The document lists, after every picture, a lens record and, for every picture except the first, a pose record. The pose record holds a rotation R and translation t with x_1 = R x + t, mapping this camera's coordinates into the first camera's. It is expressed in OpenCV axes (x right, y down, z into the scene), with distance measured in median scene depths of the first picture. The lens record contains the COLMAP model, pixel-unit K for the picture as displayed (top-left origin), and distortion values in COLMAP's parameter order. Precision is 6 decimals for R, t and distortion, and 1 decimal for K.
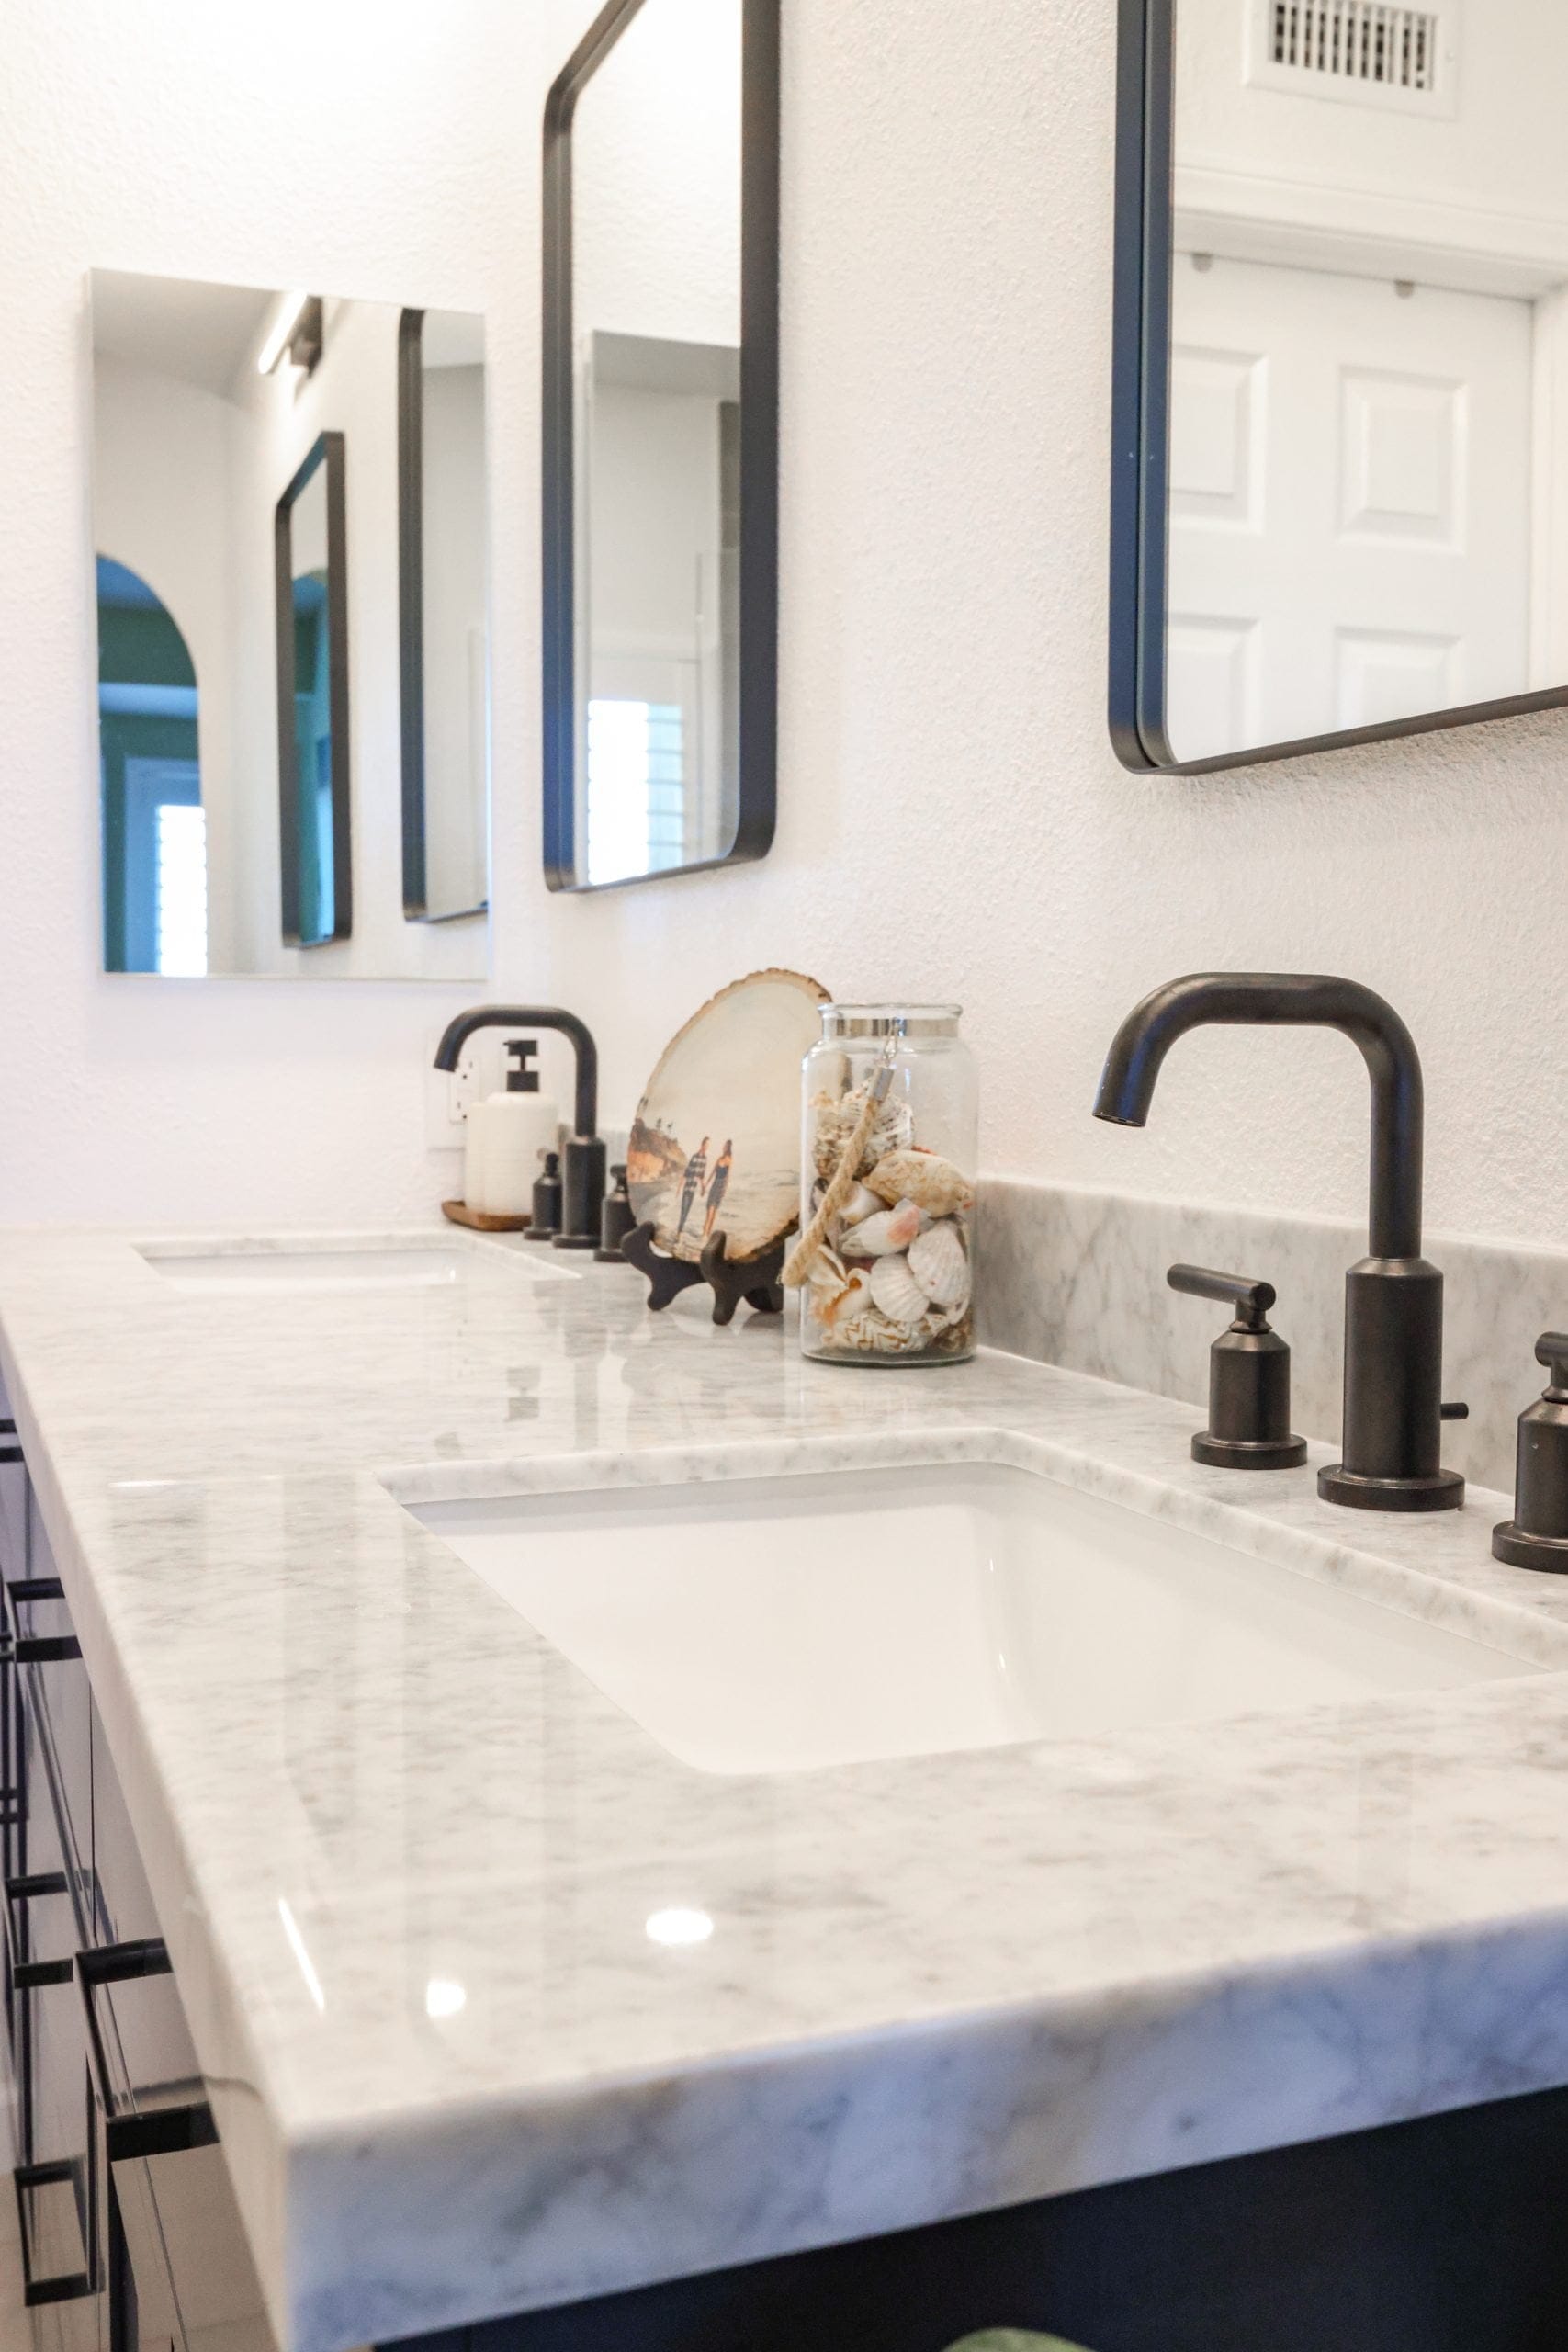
lens RADIAL K [[2210.2, 0, 784.0], [0, 2210.2, 1176.0], [0, 0, 1]] dist [-0.002281, -0.014224]
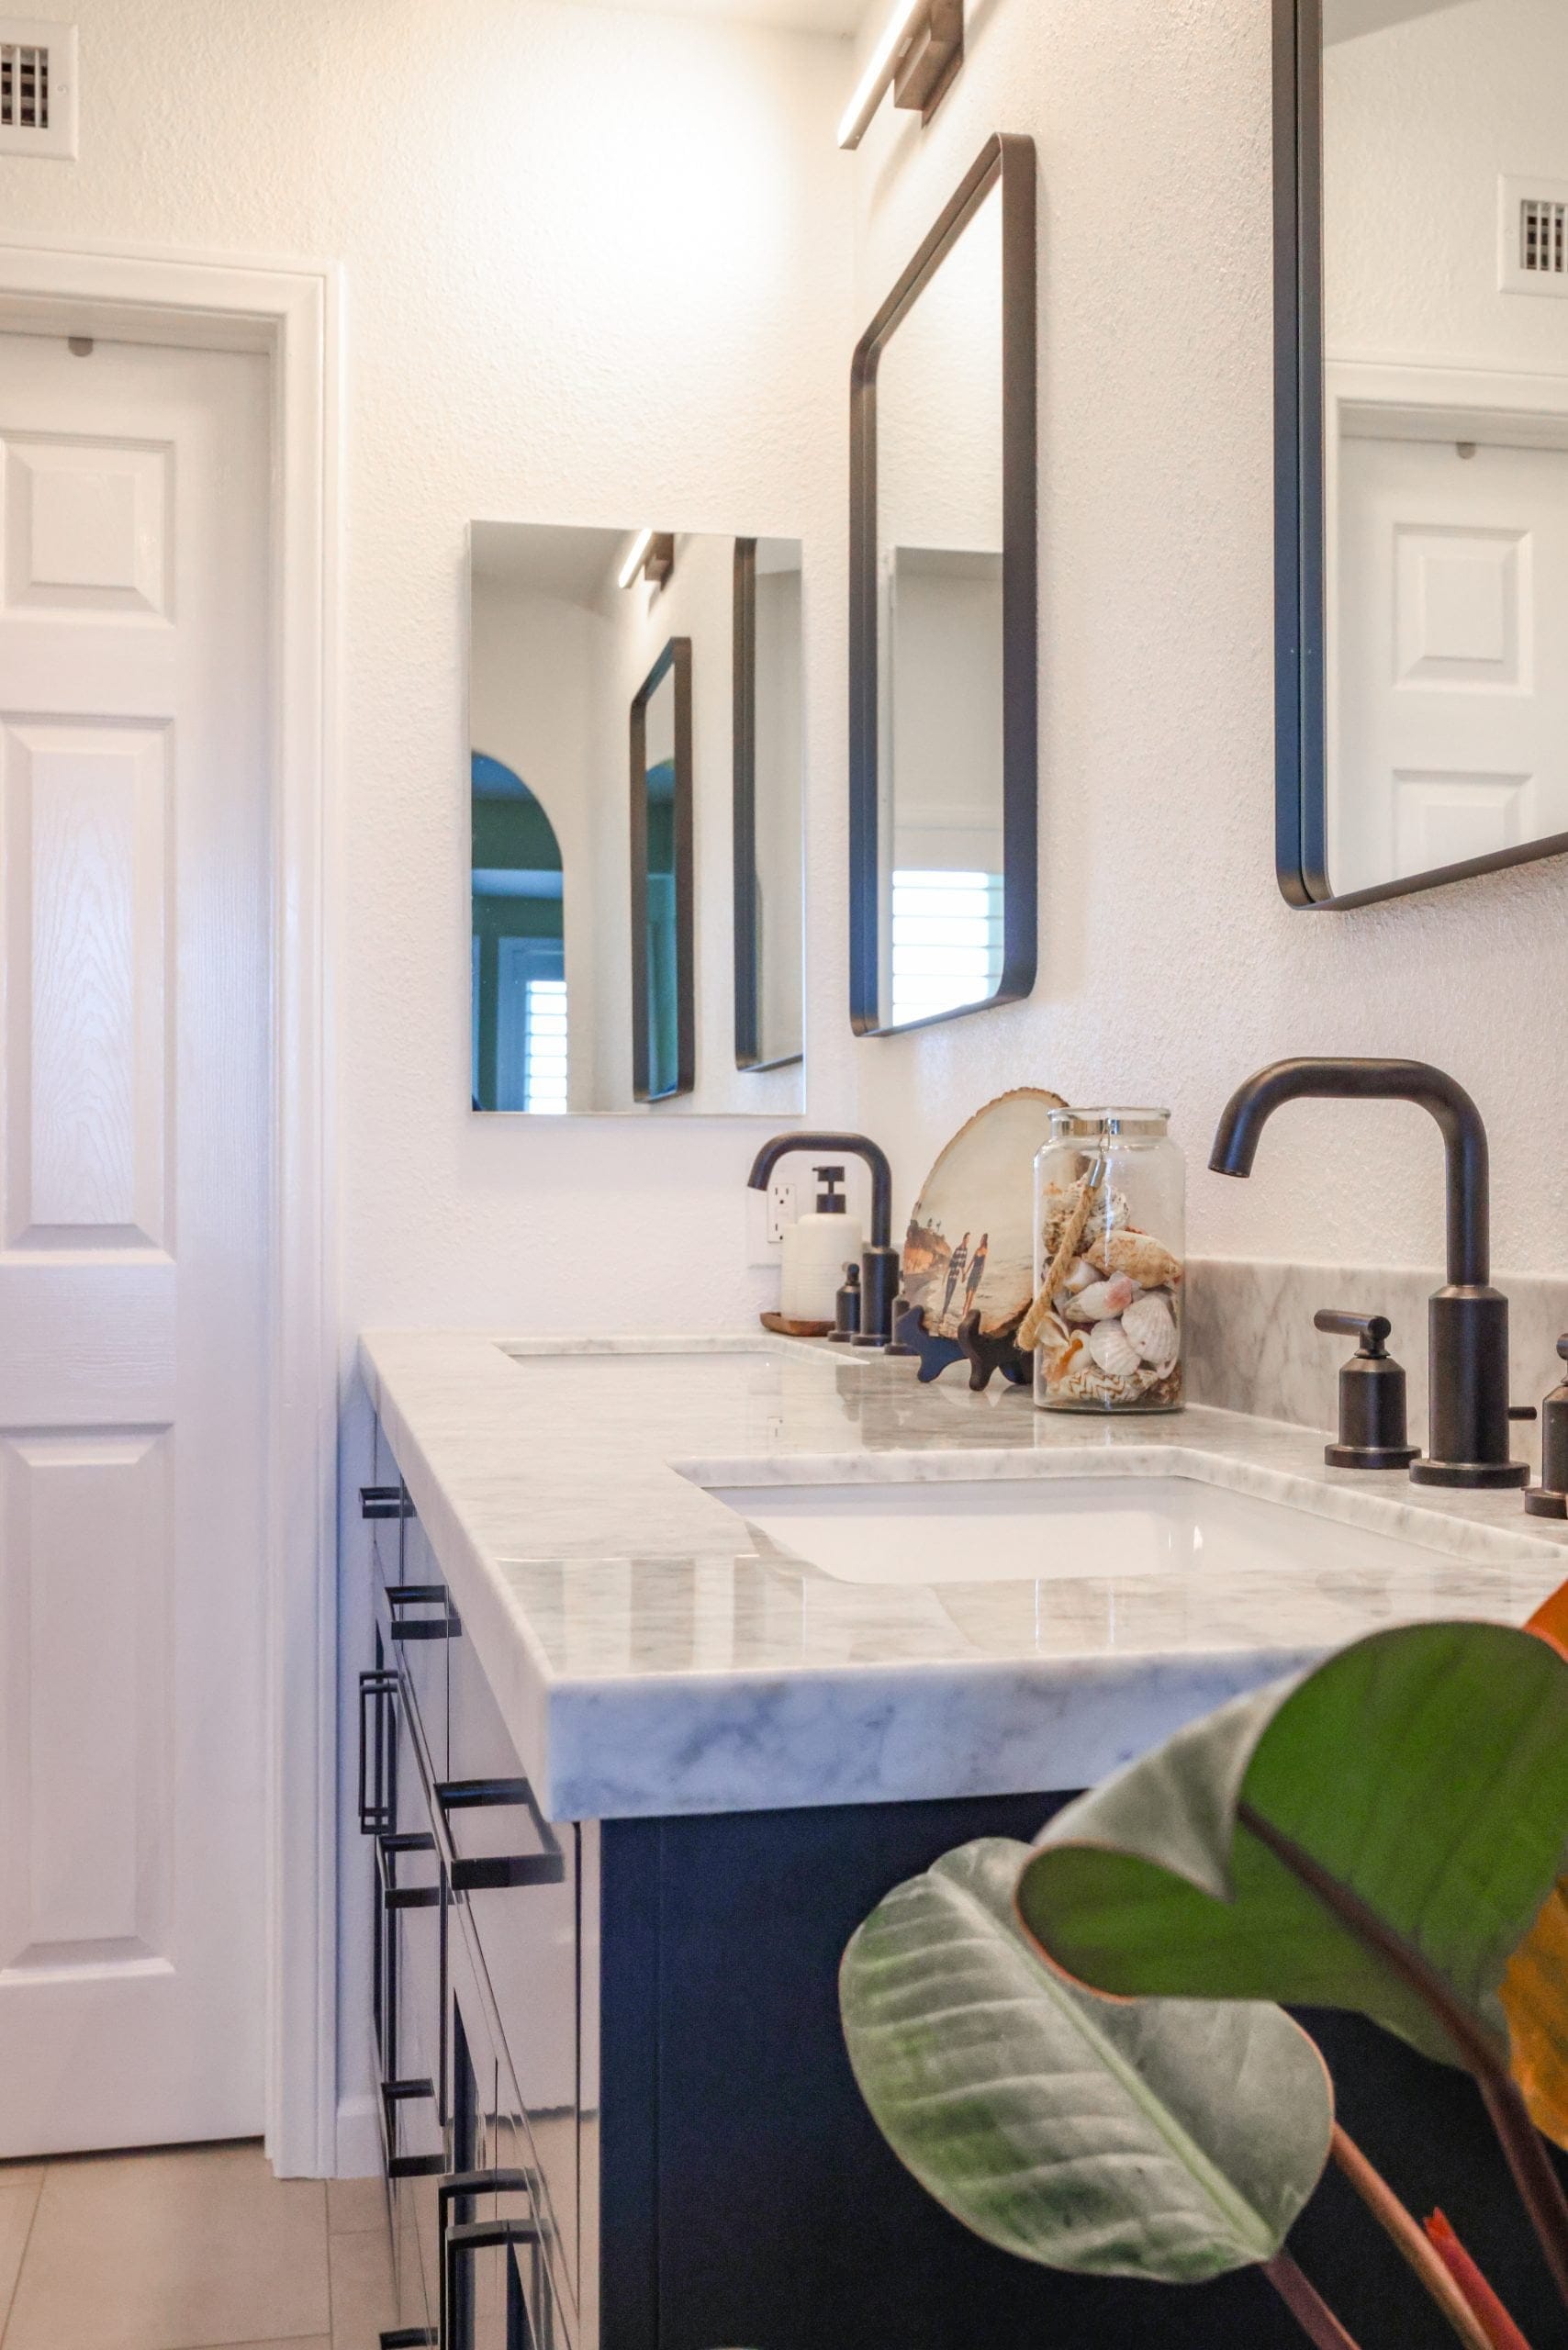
lens RADIAL K [[2234.2, 0, 784.0], [0, 2234.2, 1175.0], [0, 0, 1]] dist [-0.003751, 0.022552]
pose [[0.986918, -0.007611, -0.161042, 0.059279], [-0.004916, 0.997000, -0.077250, 0.043646], [0.161147, 0.077031, 0.983920, -0.176400]]
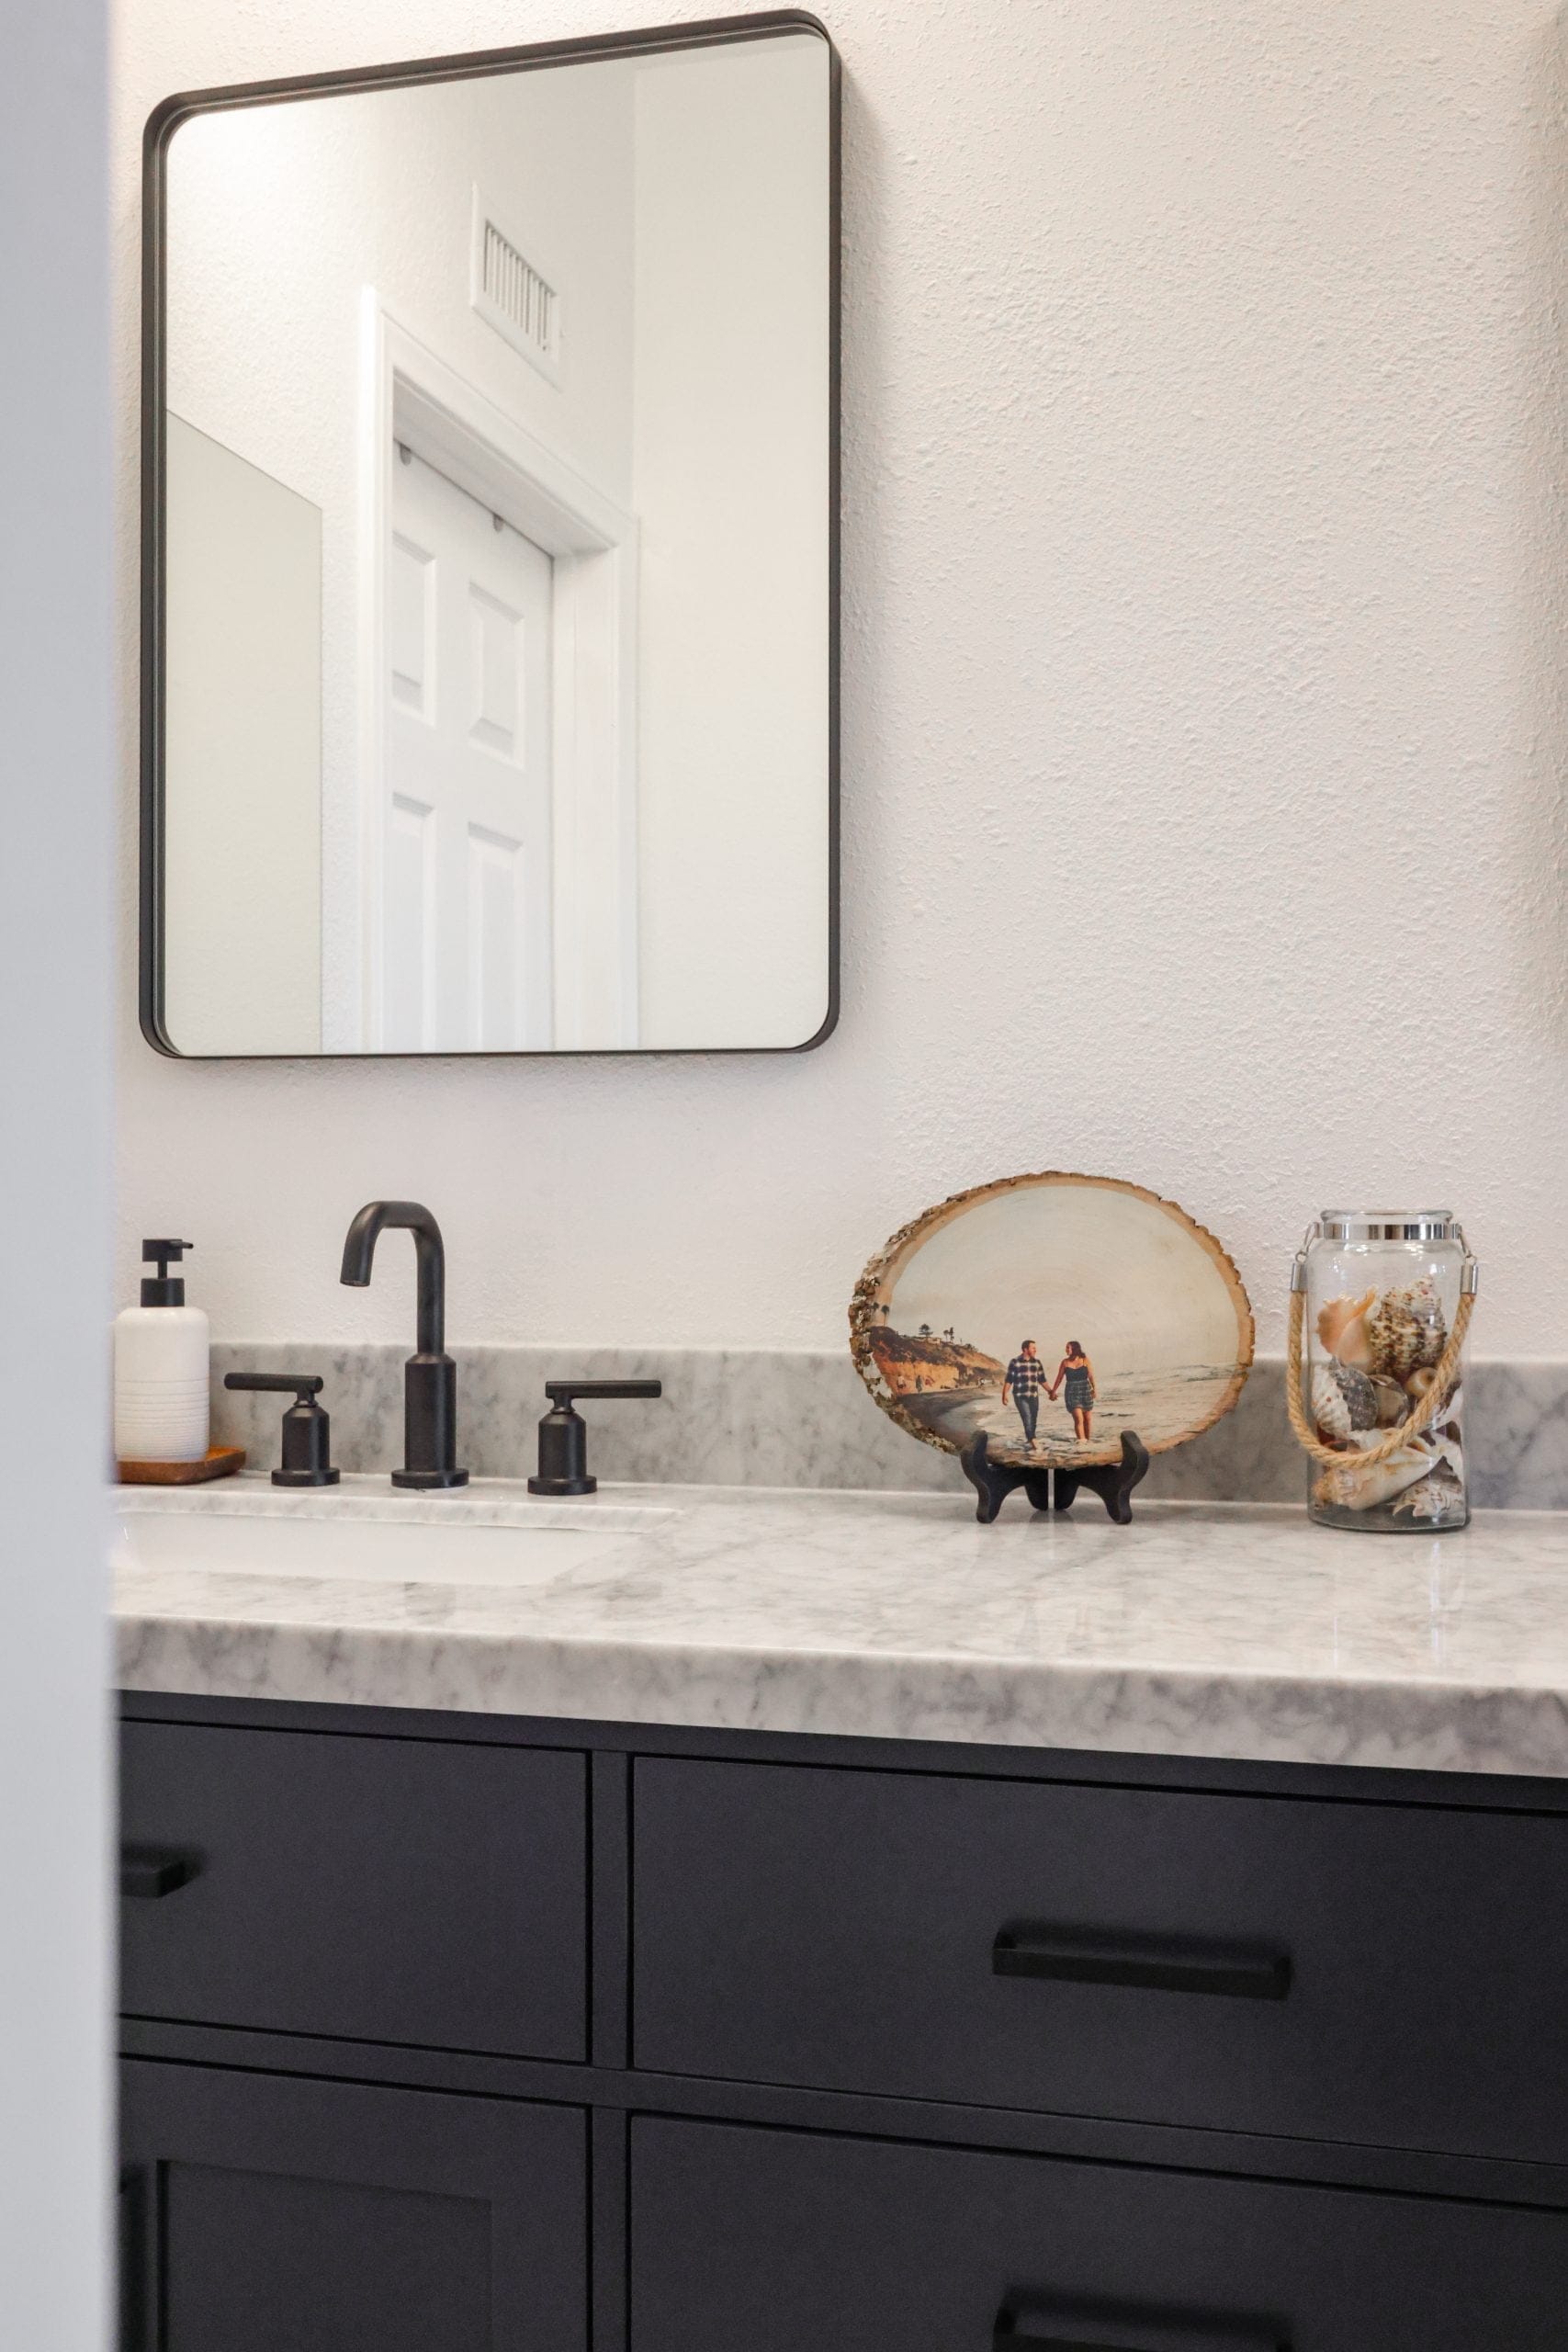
lens RADIAL K [[2168.5, 0, 784.0], [0, 2168.5, 1176.0], [0, 0, 1]] dist [-0.000026, 0.003095]
pose [[0.589254, -0.003057, 0.807942, -0.888584], [0.056968, 0.997661, -0.037774, -0.060852], [-0.805937, 0.068285, 0.588050, 0.508918]]
